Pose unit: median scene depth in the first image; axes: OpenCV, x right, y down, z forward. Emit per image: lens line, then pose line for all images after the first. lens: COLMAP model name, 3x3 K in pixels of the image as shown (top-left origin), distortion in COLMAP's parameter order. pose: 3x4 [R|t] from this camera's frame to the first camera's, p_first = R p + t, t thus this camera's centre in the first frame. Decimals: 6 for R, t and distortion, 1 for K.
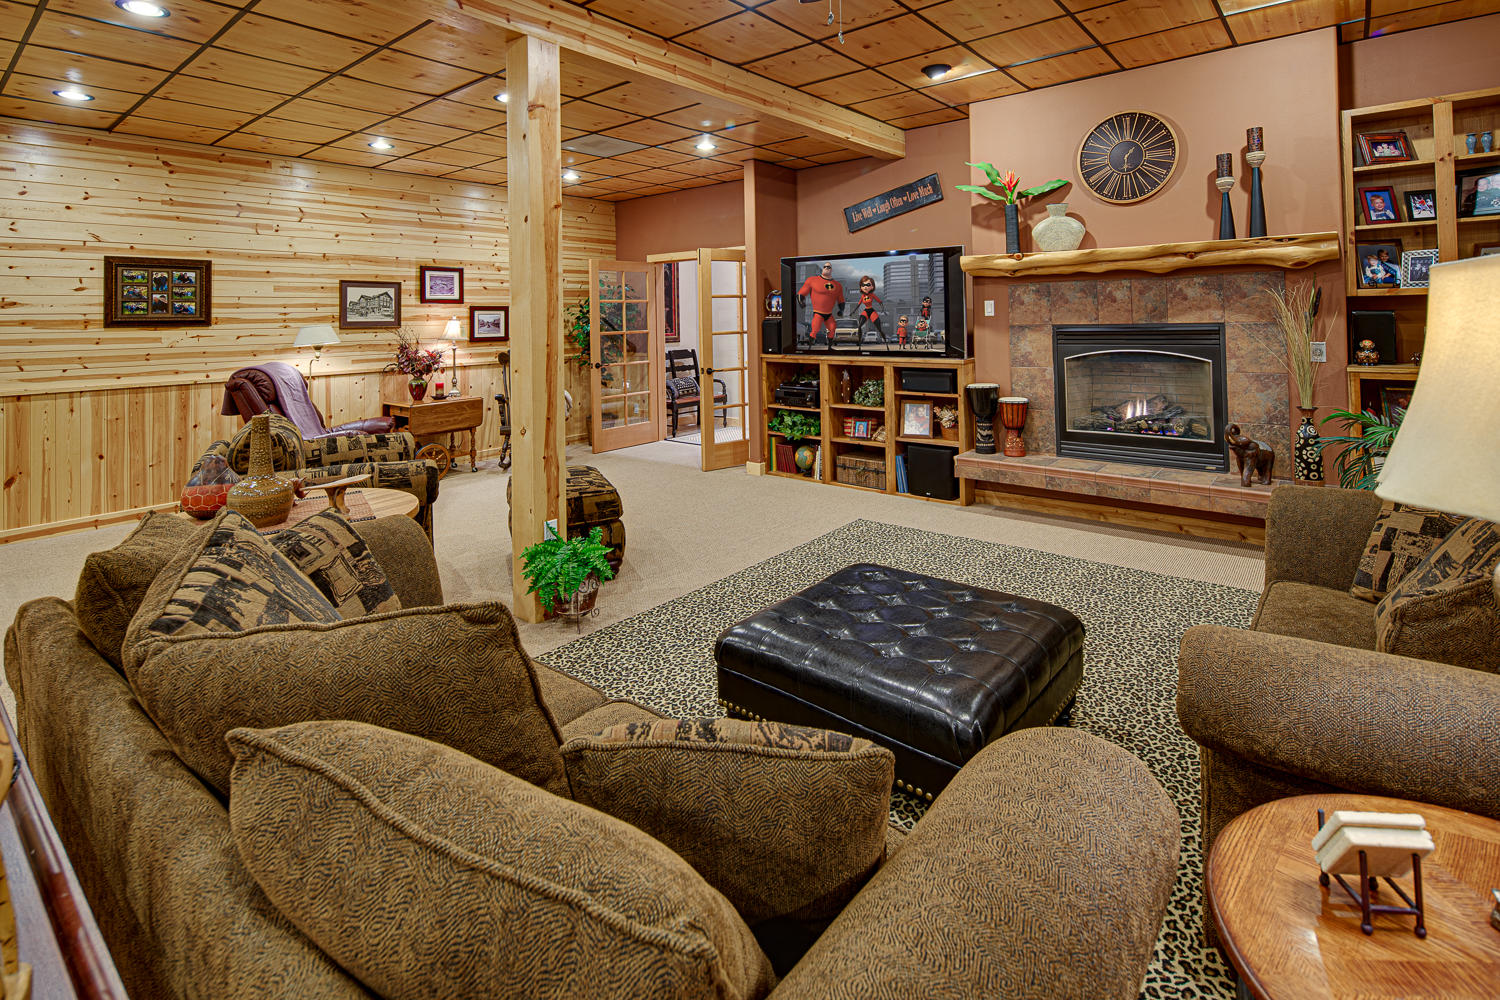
lens RADIAL K [[733.0, 0, 749.1], [0, 733.0, 302.7], [0, 0, 1]] dist [-0.001491, -0.001357]
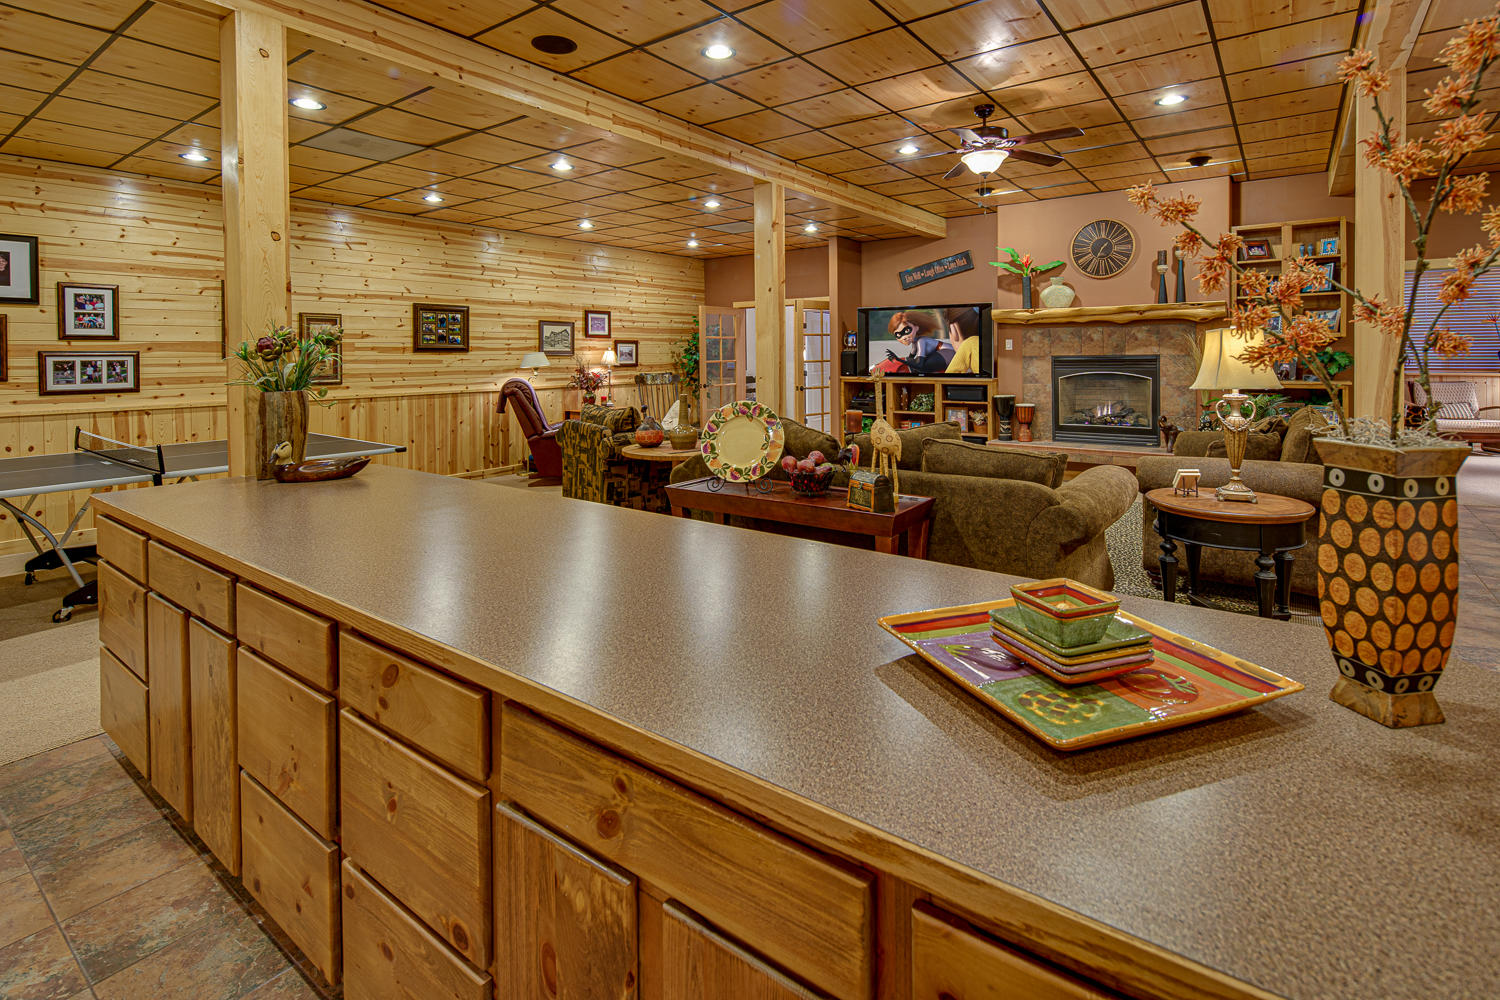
lens RADIAL K [[735.3, 0, 748.3], [0, 735.3, 363.4], [0, 0, 1]] dist [0.000005, -0.000426]
pose [[0.998259, 0.007296, 0.058526, -0.291425], [-0.009148, 0.999464, 0.031437, 0.003511], [-0.058265, -0.031917, 0.997791, -0.468978]]
